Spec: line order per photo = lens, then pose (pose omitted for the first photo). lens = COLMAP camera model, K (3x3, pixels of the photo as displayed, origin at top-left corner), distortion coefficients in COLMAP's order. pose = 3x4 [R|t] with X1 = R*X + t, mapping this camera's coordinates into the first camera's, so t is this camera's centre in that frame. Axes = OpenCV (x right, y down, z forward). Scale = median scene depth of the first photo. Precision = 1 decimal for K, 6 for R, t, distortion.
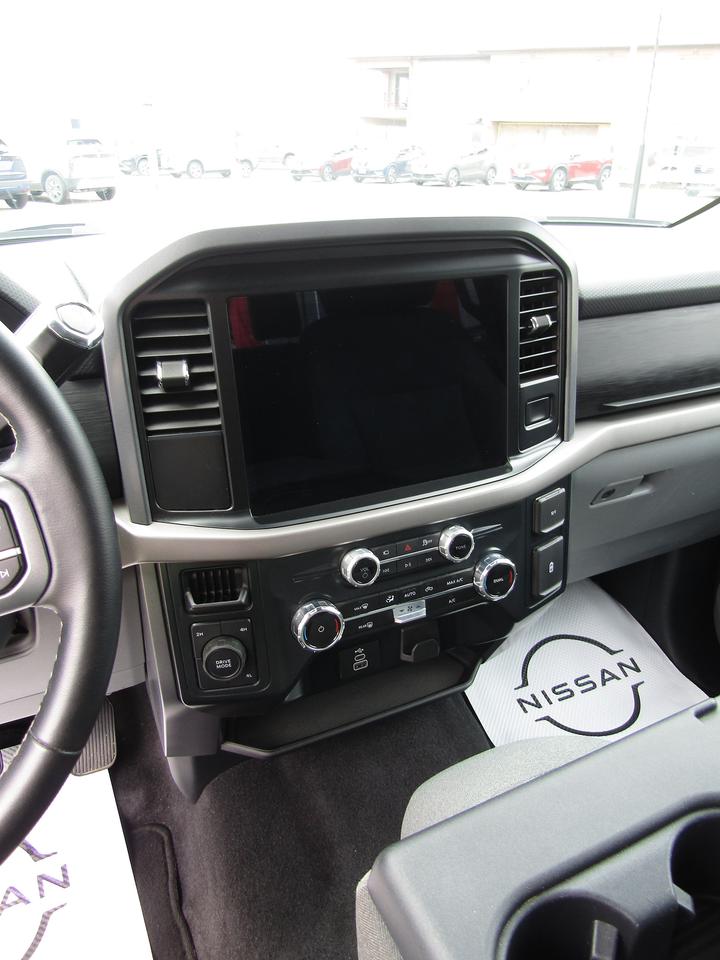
lens RADIAL K [[687.1, 0, 373.0], [0, 687.1, 466.6], [0, 0, 1]] dist [-0.007392, -0.003033]
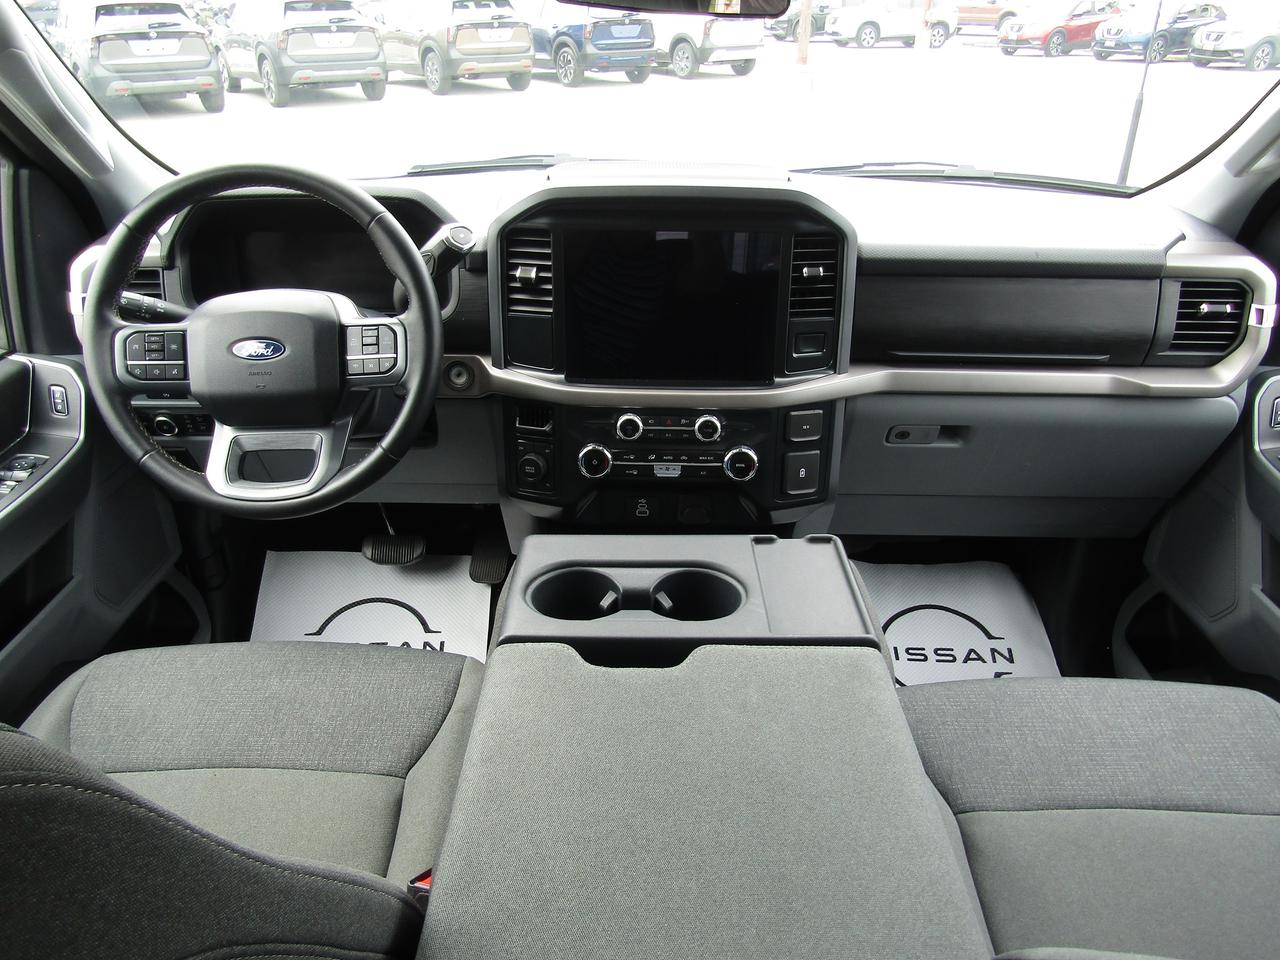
lens RADIAL K [[916.1, 0, 636.9], [0, 916.1, 463.5], [0, 0, 1]] dist [-0.007392, -0.003033]
pose [[0.893702, 0.201098, -0.401068, 0.700391], [-0.188375, 0.979500, 0.071371, 0.074354], [0.407199, 0.011767, 0.913264, -0.659770]]
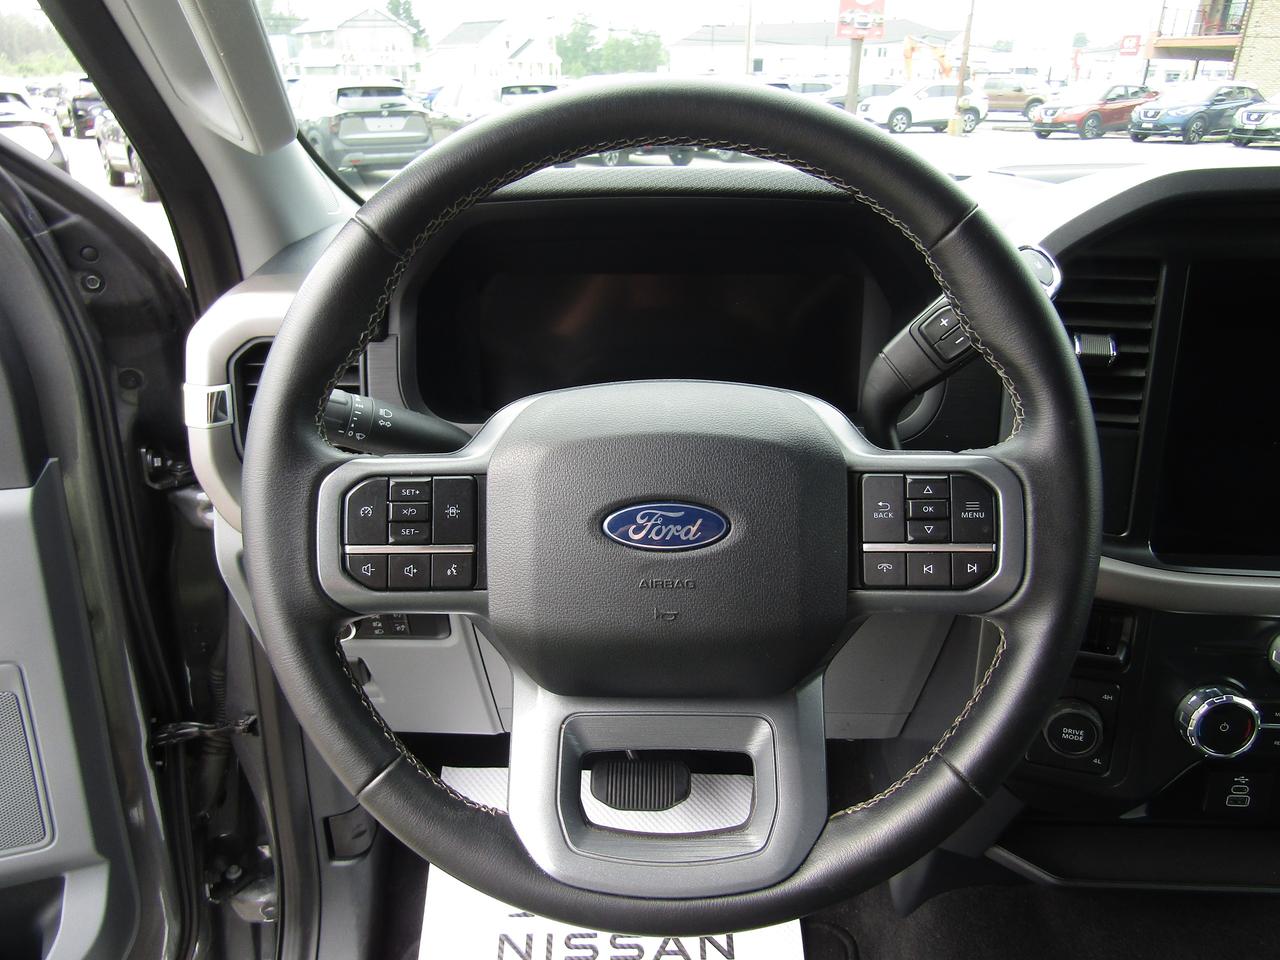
lens RADIAL K [[919.4, 0, 635.5], [0, 919.4, 462.8], [0, 0, 1]] dist [-0.008460, 0.005394]
pose [[0.880664, 0.167038, -0.443317, -0.216471], [-0.190293, 0.981694, -0.008131, 0.082111], [0.433843, 0.091521, 0.896328, -0.131846]]
